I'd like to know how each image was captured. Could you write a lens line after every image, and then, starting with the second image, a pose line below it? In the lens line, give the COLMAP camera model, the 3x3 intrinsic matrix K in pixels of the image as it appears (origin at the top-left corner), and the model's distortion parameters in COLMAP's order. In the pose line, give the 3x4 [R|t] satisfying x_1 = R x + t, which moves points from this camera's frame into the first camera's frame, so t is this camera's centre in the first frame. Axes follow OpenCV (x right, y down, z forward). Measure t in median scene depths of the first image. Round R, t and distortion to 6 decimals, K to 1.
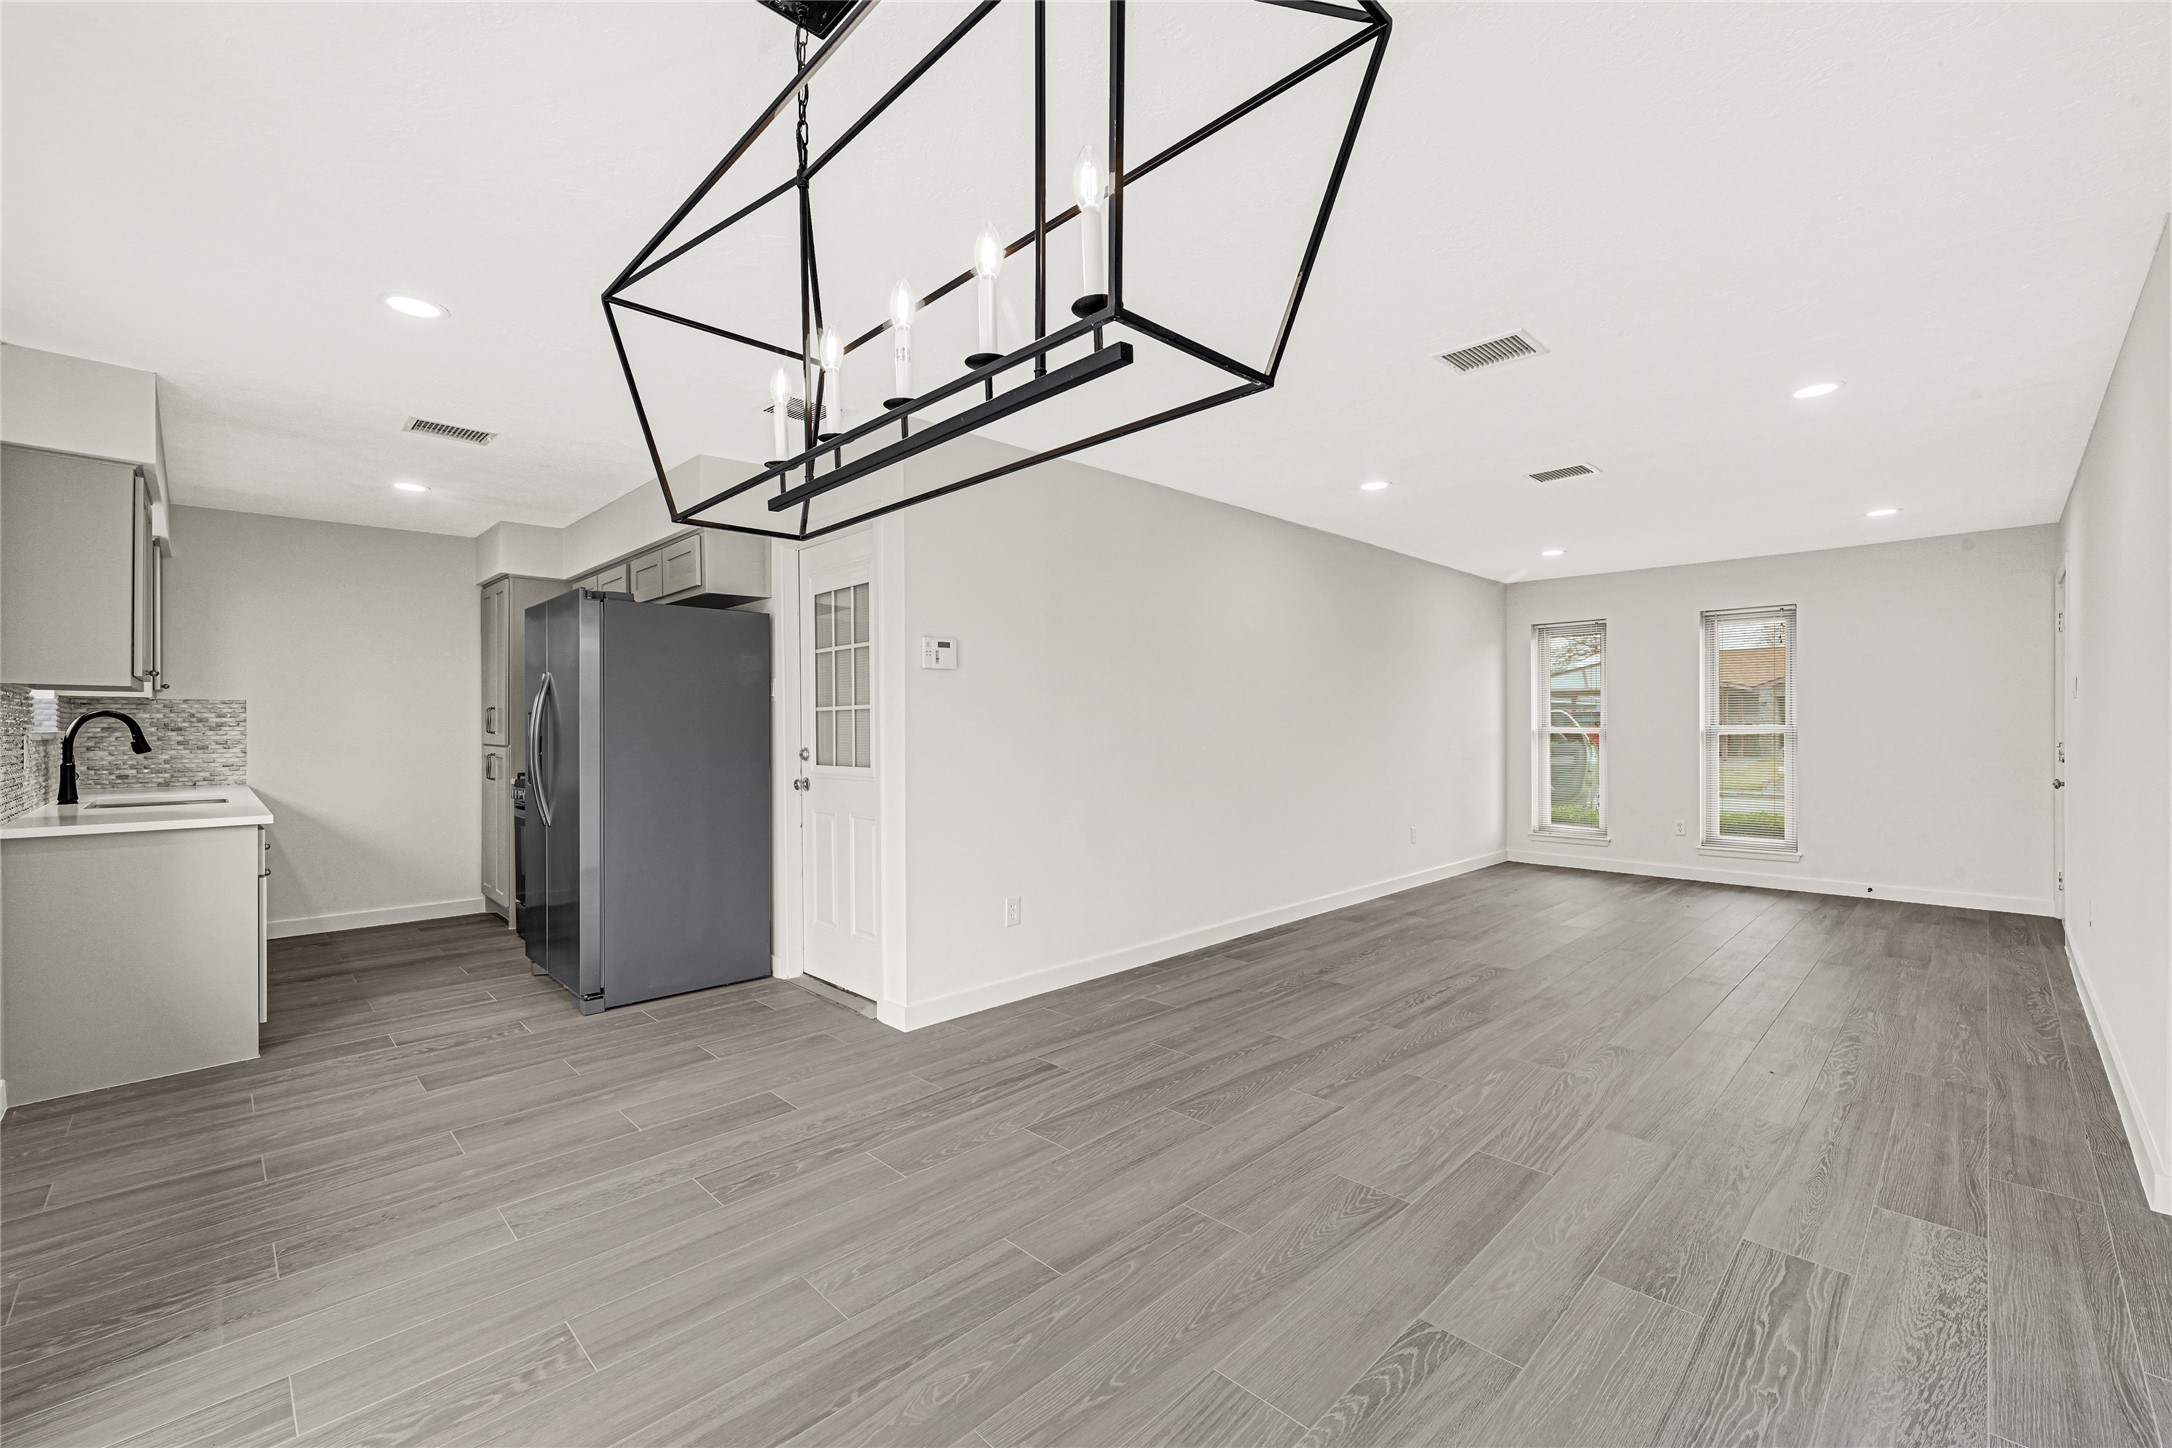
lens RADIAL K [[895.1, 0, 1085.9], [0, 895.1, 726.5], [0, 0, 1]] dist [0.000664, -0.000811]
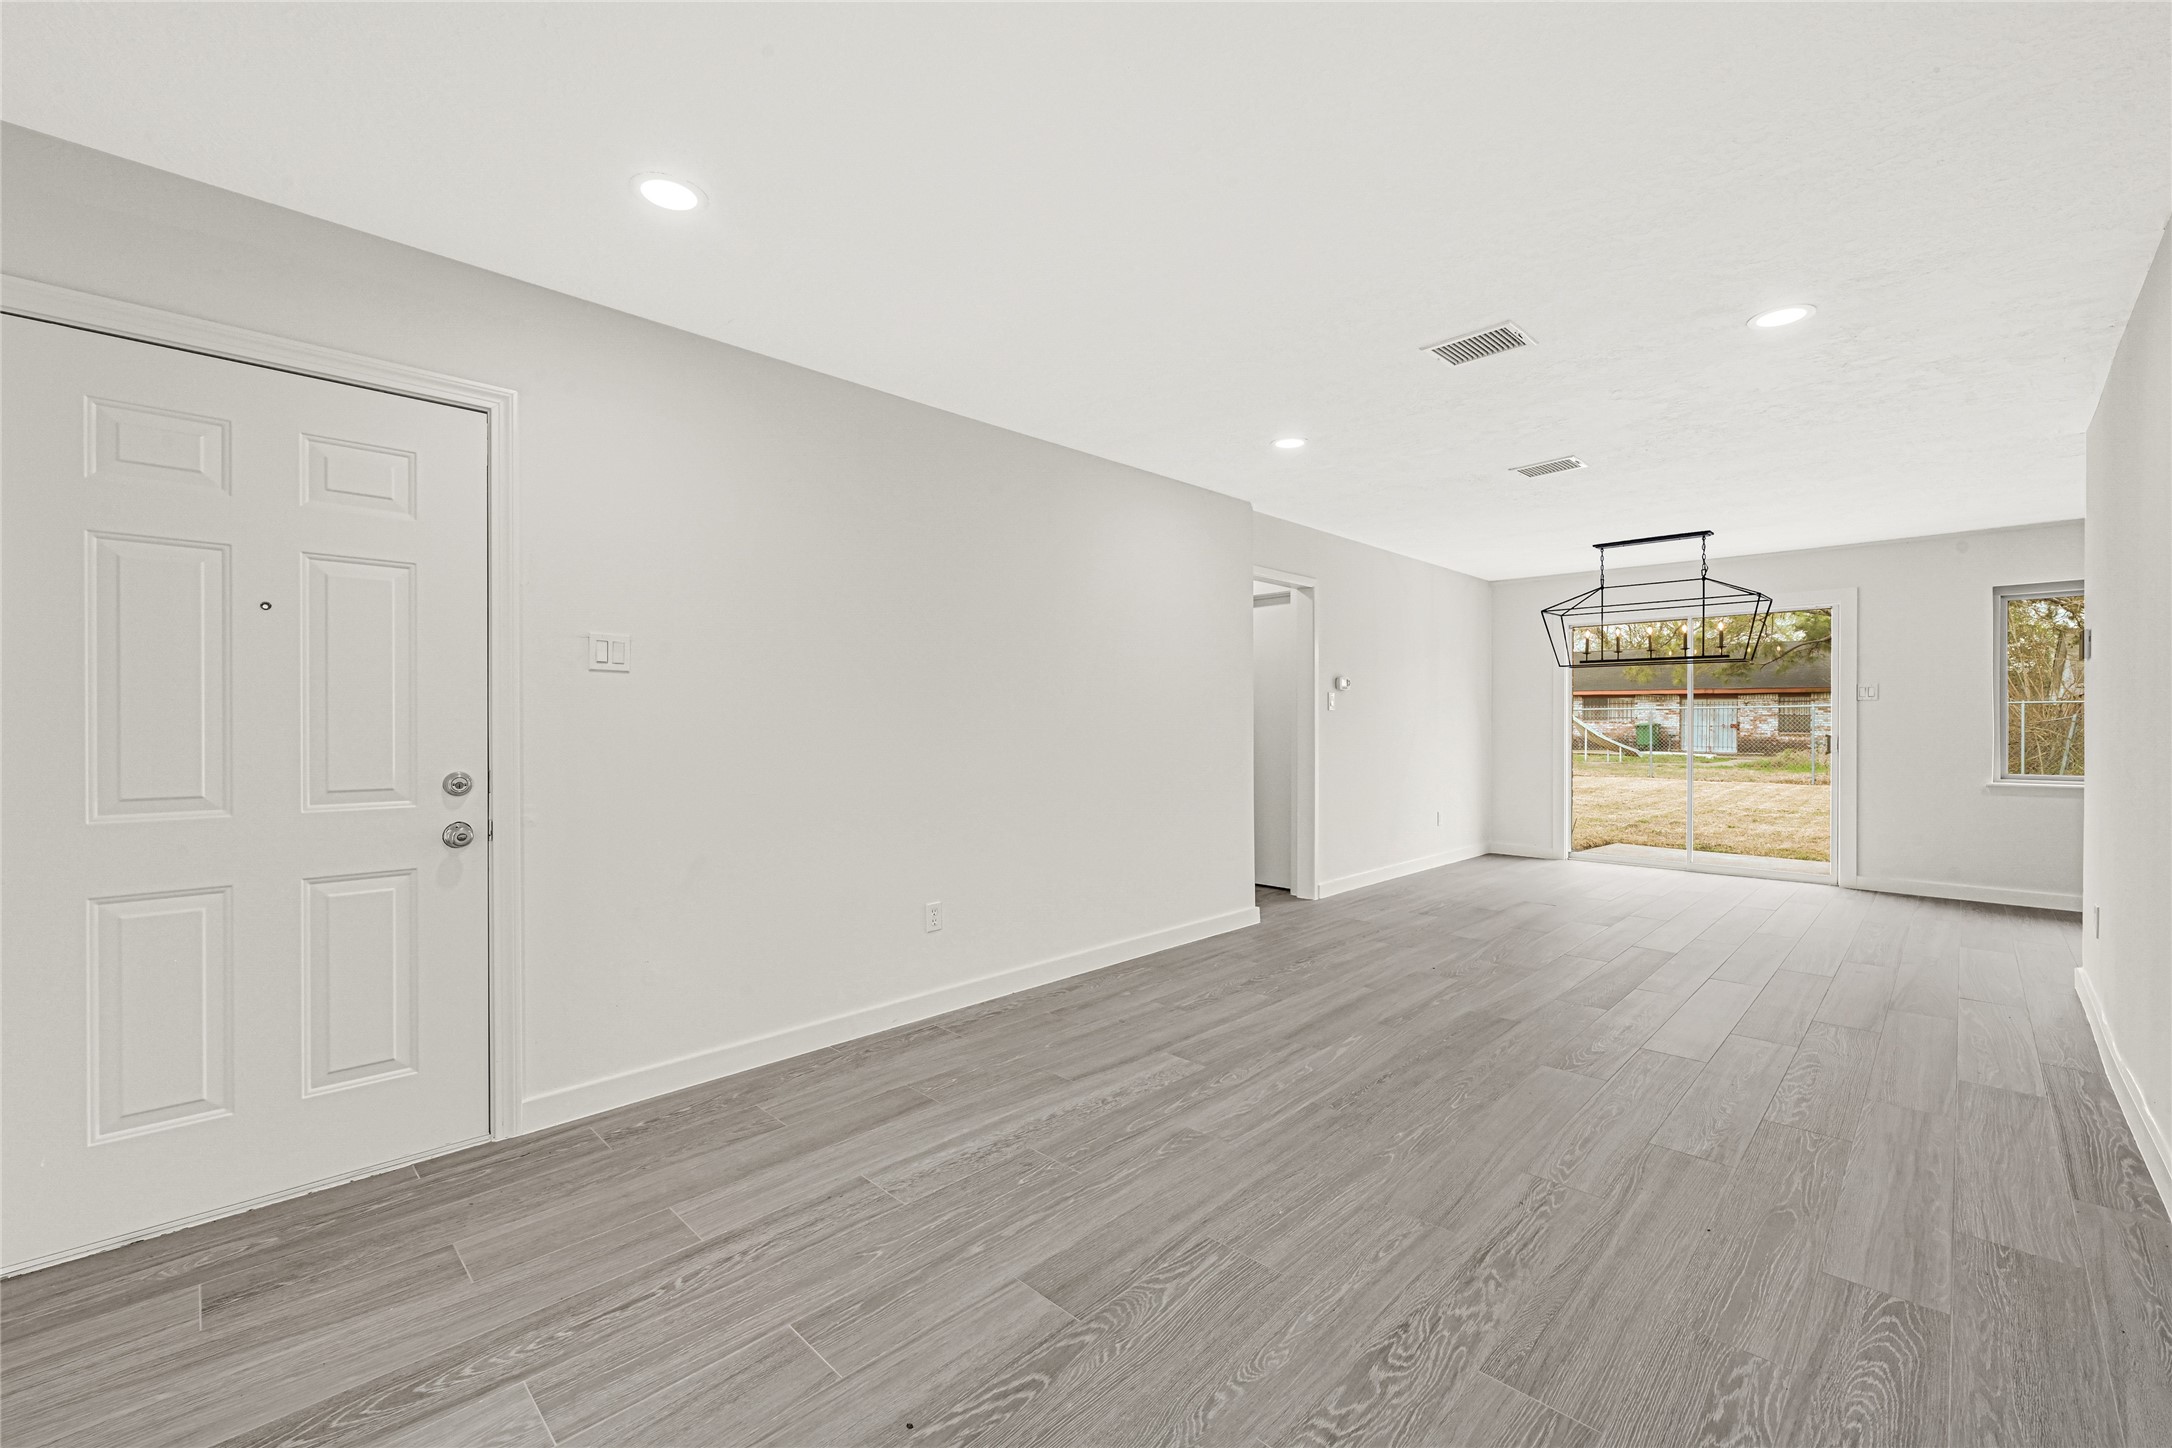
lens RADIAL K [[895.1, 0, 1068.7], [0, 895.1, 722.1], [0, 0, 1]] dist [0.000664, -0.000811]
pose [[-0.999980, 0.005075, 0.003860, 0.933191], [0.005081, 0.999986, 0.001408, -0.000126], [-0.003853, 0.001428, -0.999992, 1.869914]]
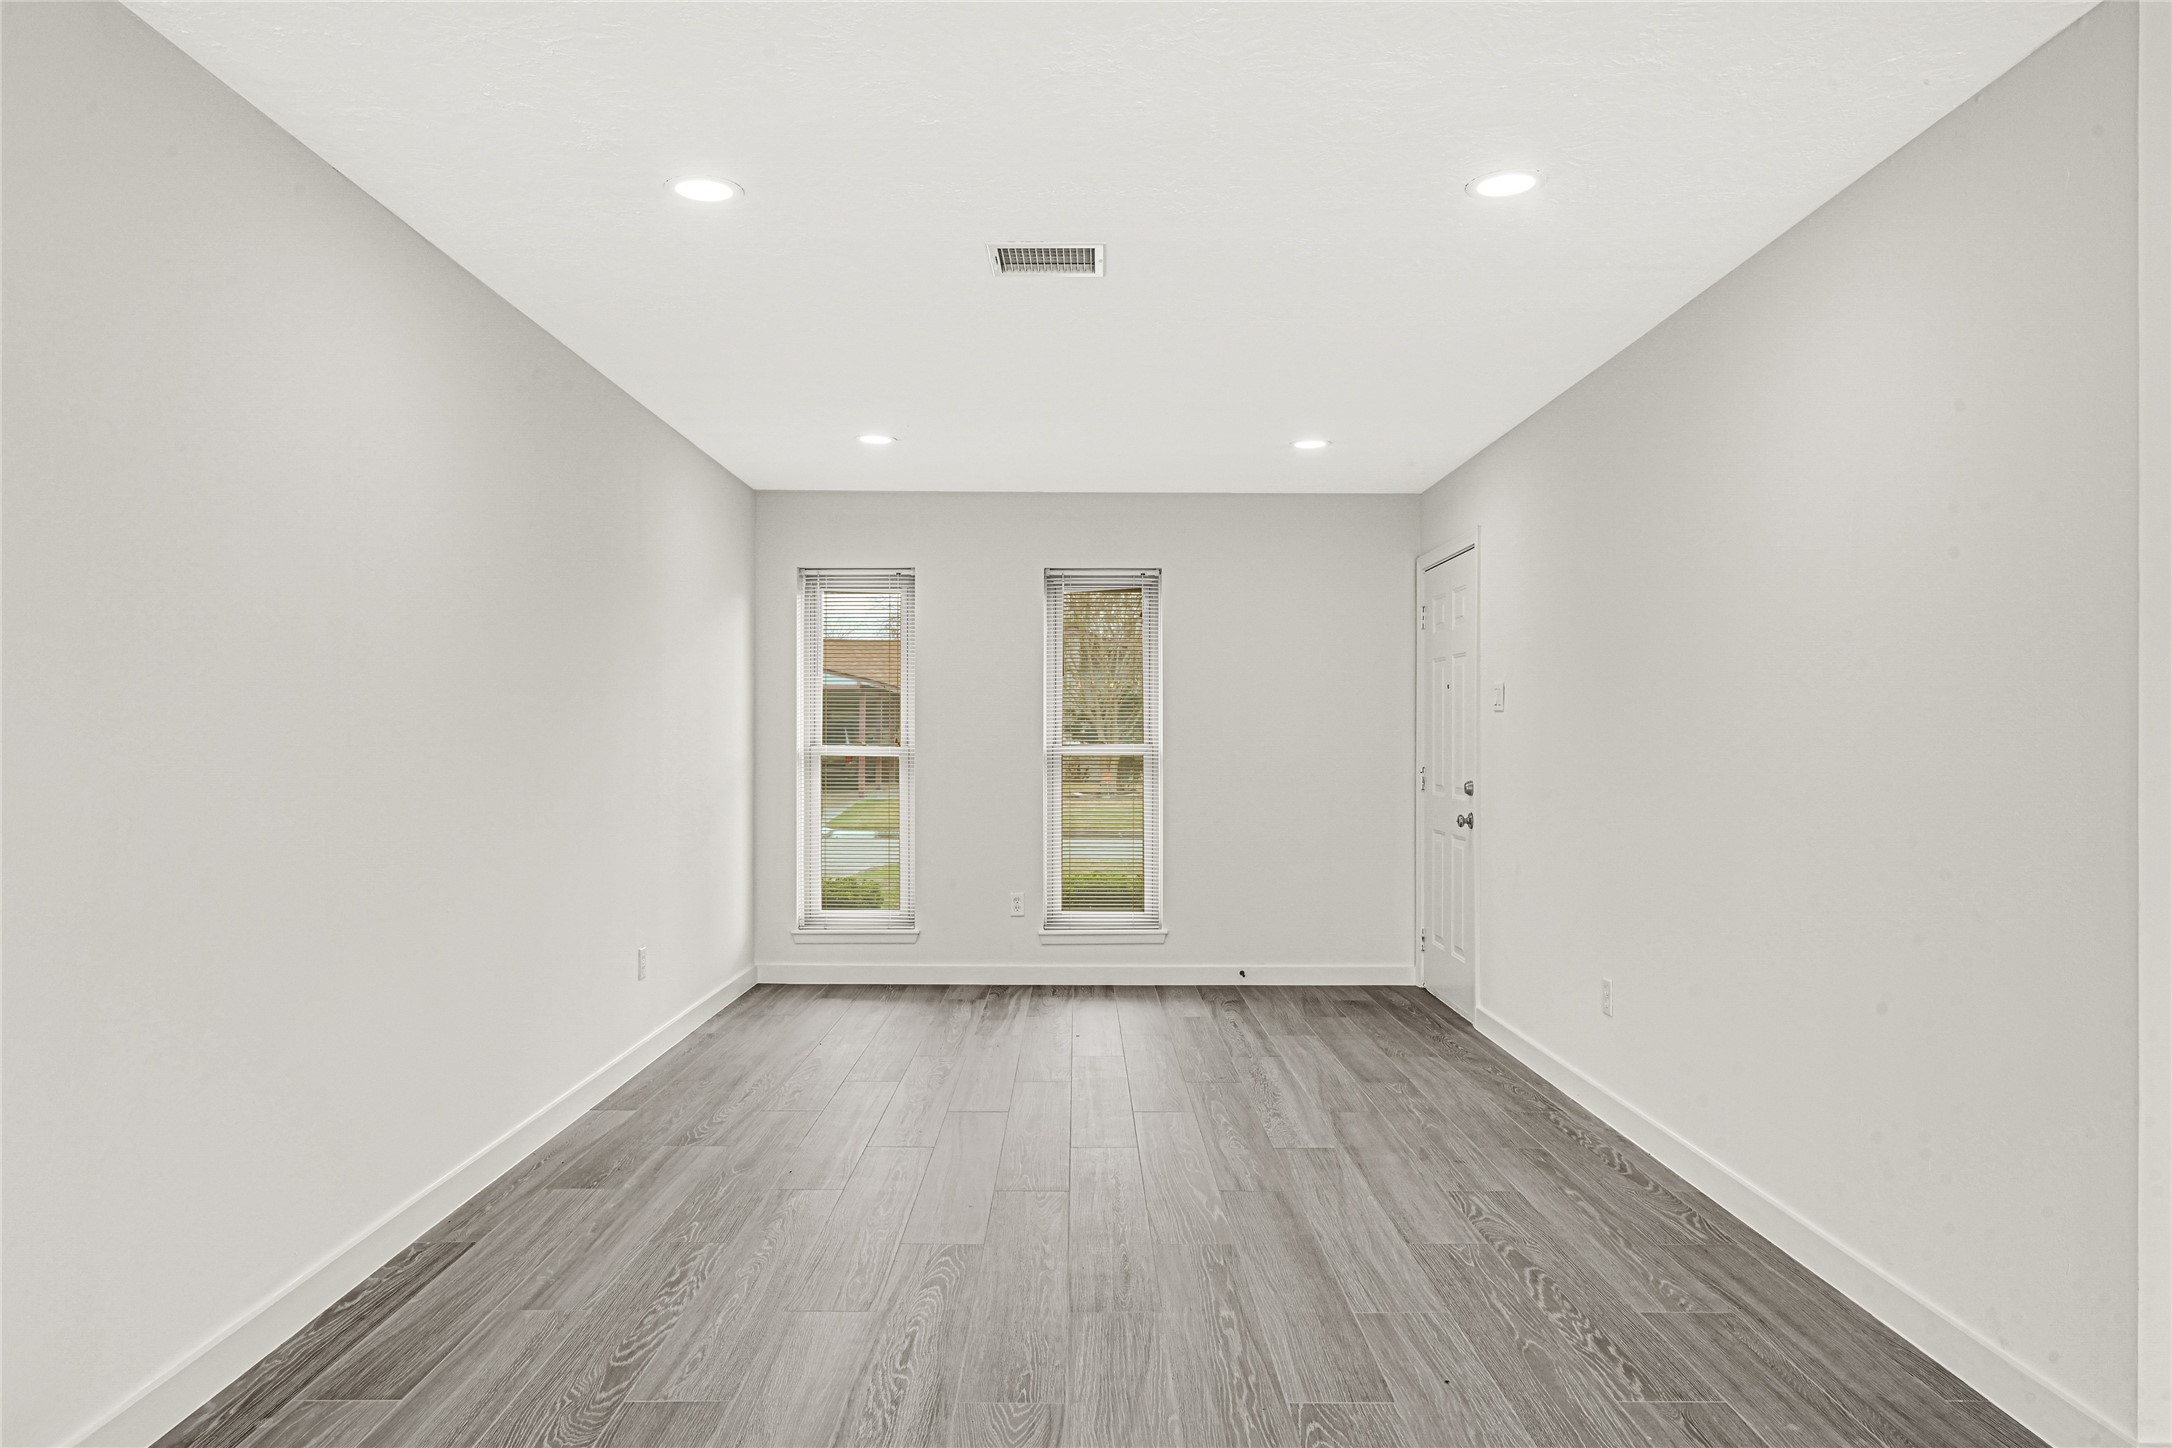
lens RADIAL K [[1414.0, 0, 1088.3], [0, 1414.0, 733.1], [0, 0, 1]] dist [0.001330, 0.000631]
pose [[0.698479, 0.007153, 0.715595, -0.040025], [-0.003721, 0.999973, -0.006363, -0.004564], [-0.715621, 0.001782, 0.698486, 0.454553]]
